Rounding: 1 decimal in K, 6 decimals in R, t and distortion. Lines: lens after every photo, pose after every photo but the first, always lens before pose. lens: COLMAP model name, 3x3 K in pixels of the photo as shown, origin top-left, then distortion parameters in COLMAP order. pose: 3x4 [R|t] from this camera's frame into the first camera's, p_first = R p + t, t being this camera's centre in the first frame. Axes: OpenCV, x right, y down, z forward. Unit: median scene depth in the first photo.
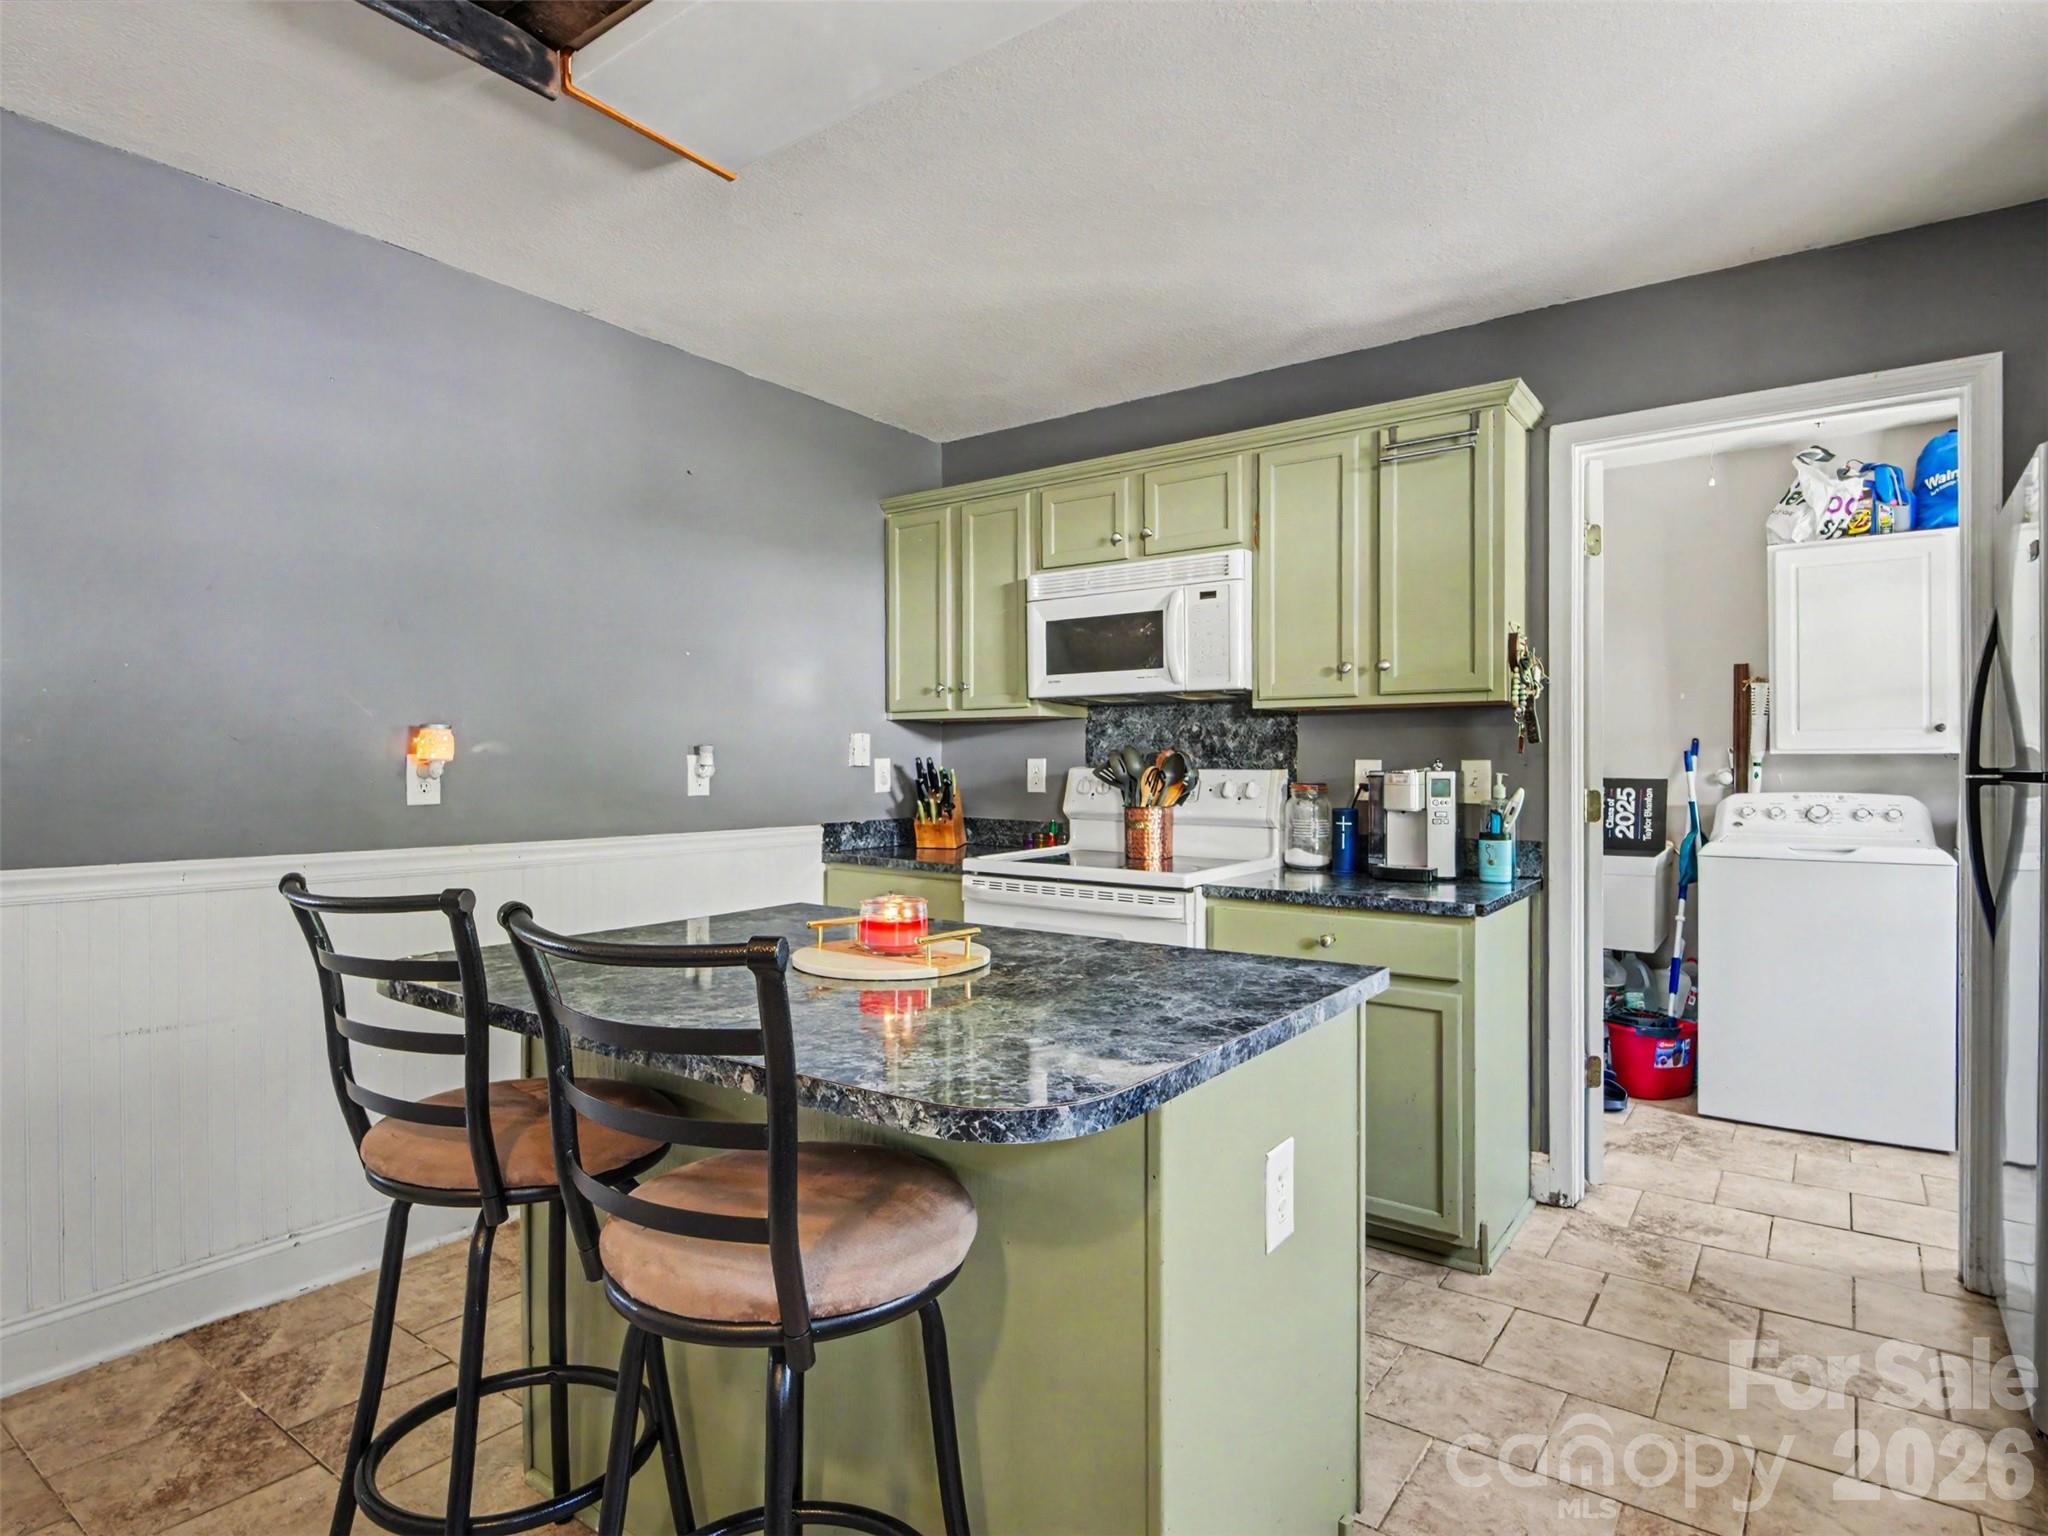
lens RADIAL K [[1111.2, 0, 1024.0], [0, 1111.2, 768.0], [0, 0, 1]] dist [0.003675, -0.000668]
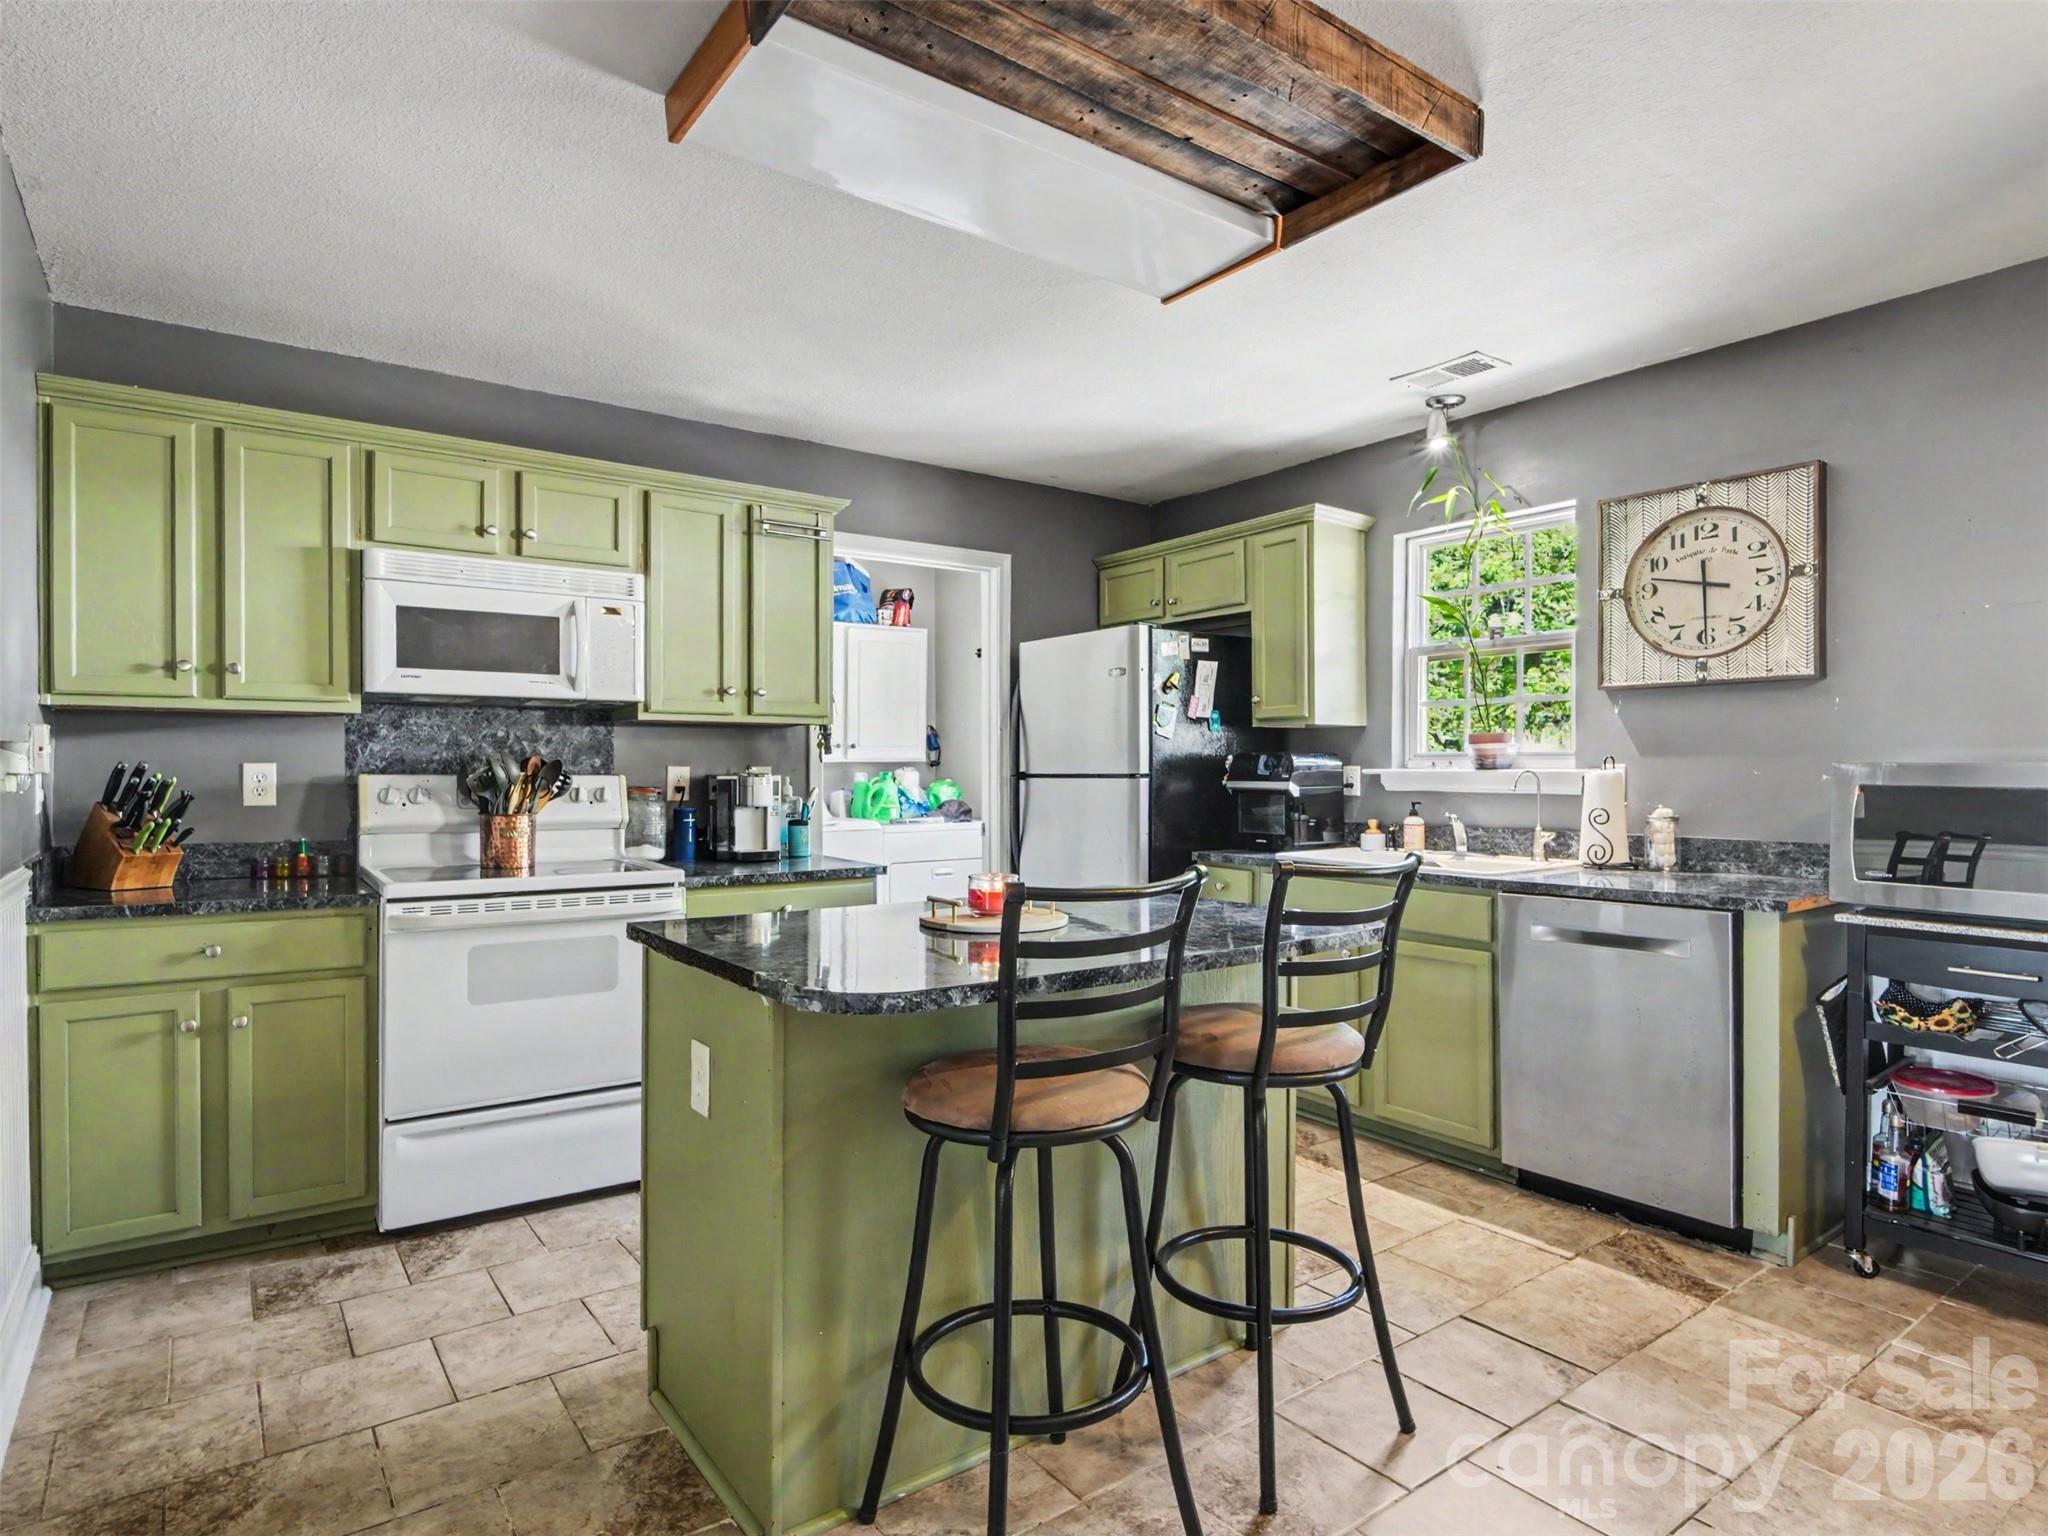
lens RADIAL K [[1087.8, 0, 1015.3], [0, 1087.8, 817.3], [0, 0, 1]] dist [0.000423, -0.000444]
pose [[0.315803, -0.044871, 0.947763, -0.563226], [0.000001, 0.998881, 0.047291, -0.006411], [-0.948825, -0.014934, 0.315450, 0.240967]]
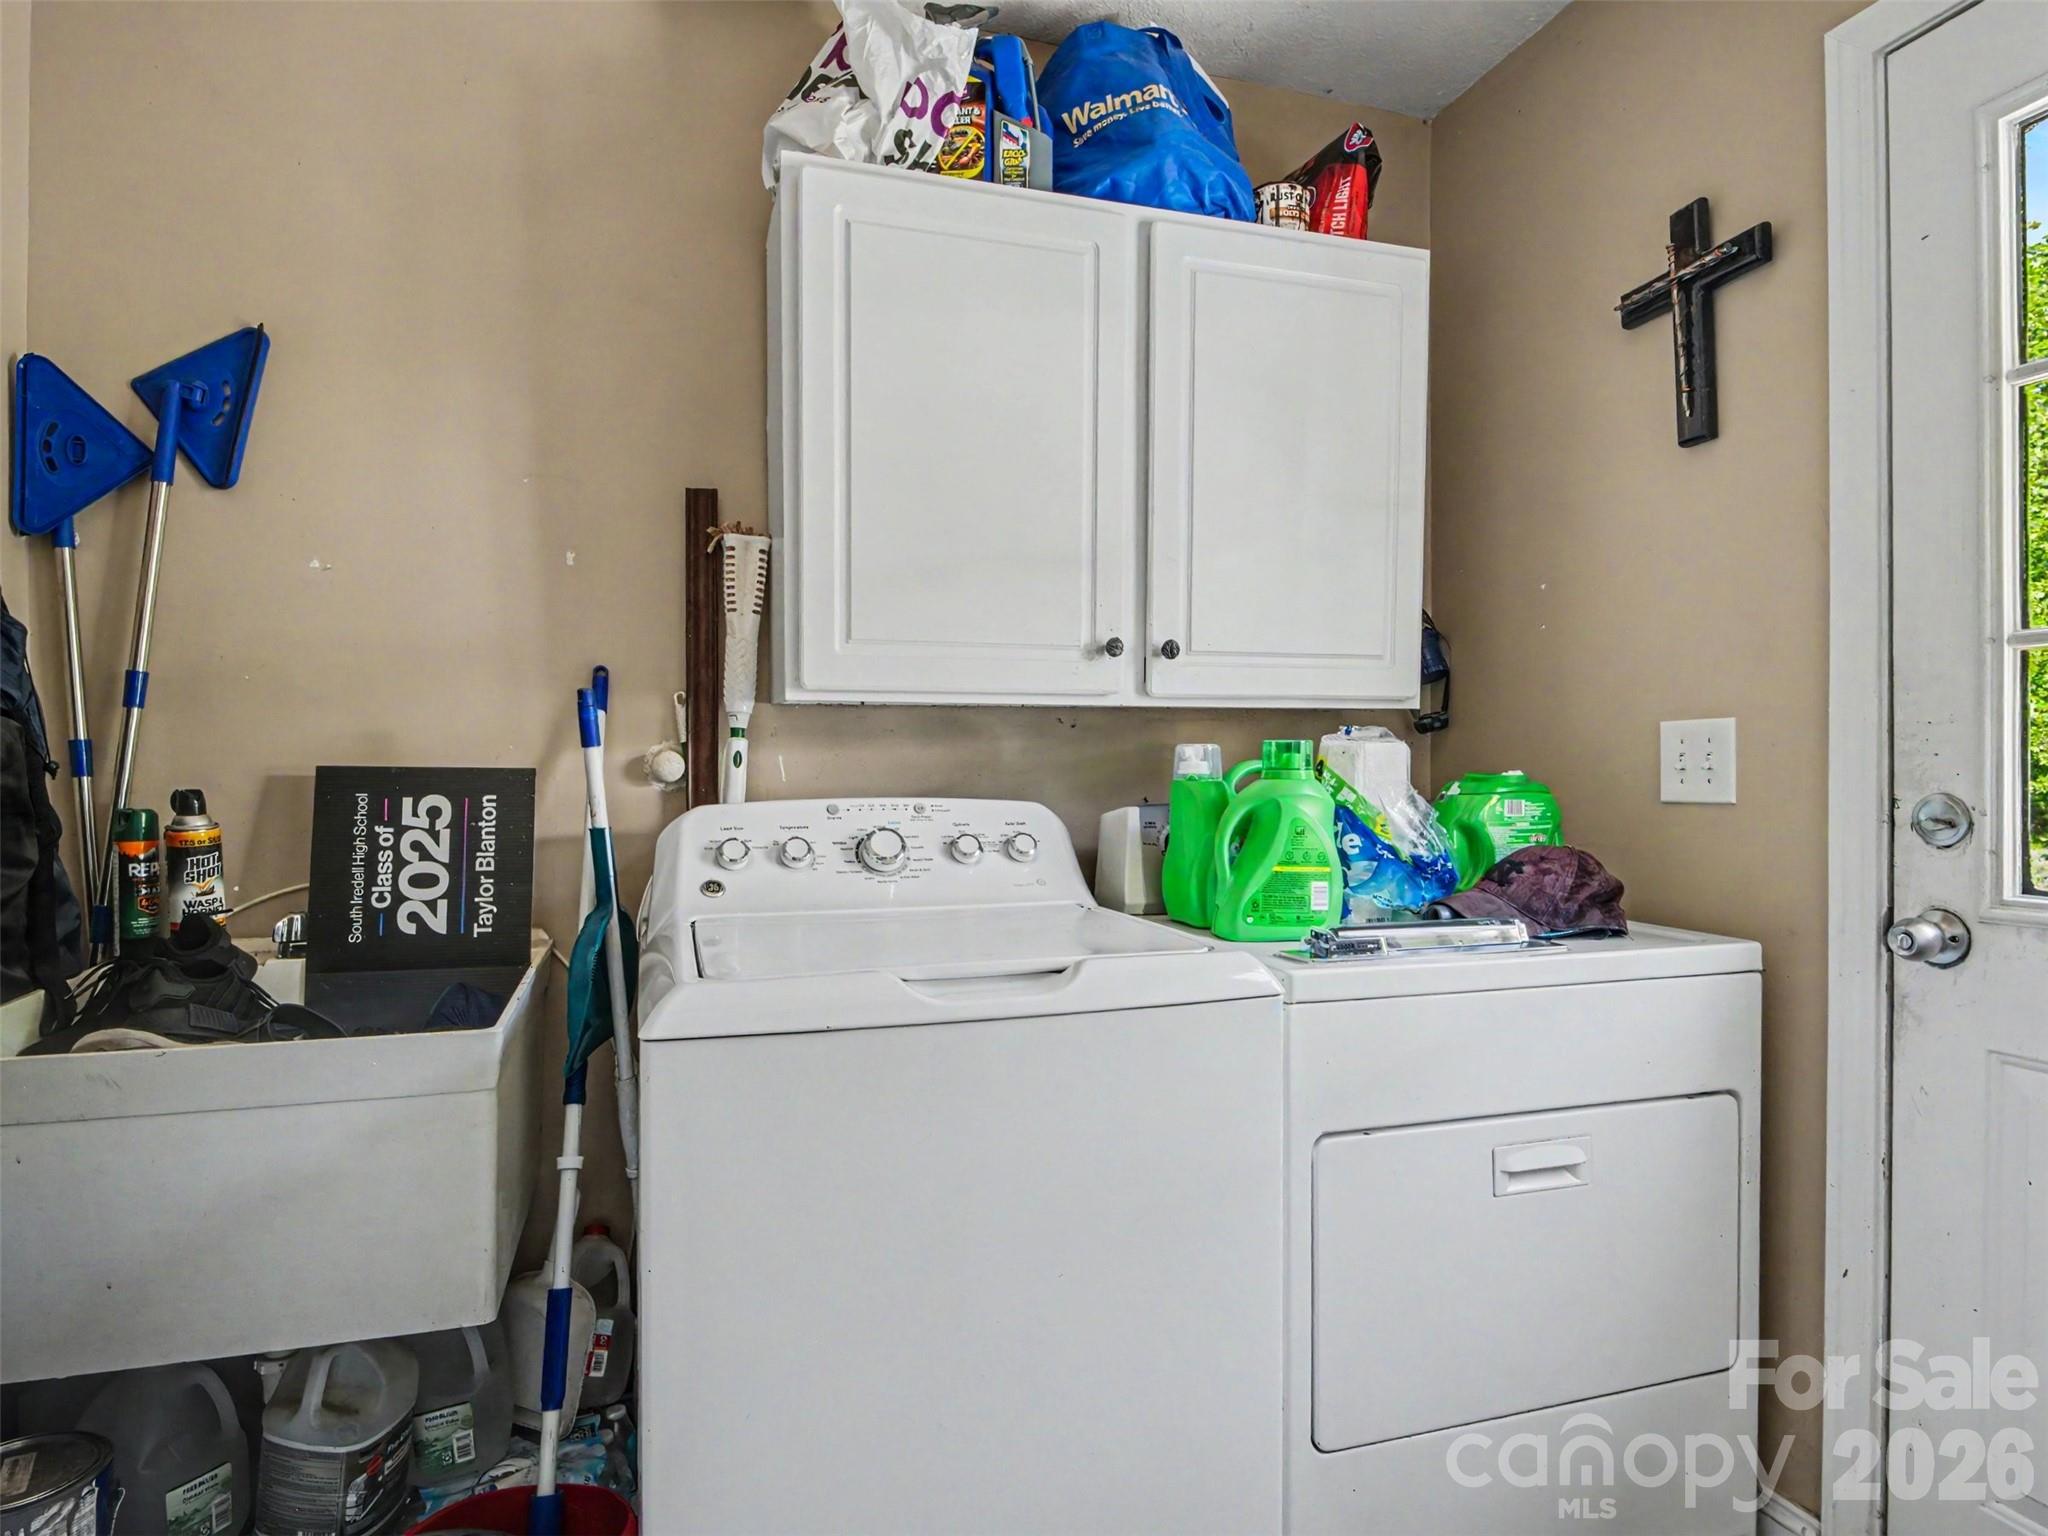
lens RADIAL K [[1111.2, 0, 1024.0], [0, 1111.2, 768.0], [0, 0, 1]] dist [0.003675, -0.000668]
pose [[0.593751, -0.002386, 0.804645, 0.418387], [0.002760, 0.999996, 0.000929, 0.010802], [-0.804644, 0.001669, 0.593755, 0.719996]]
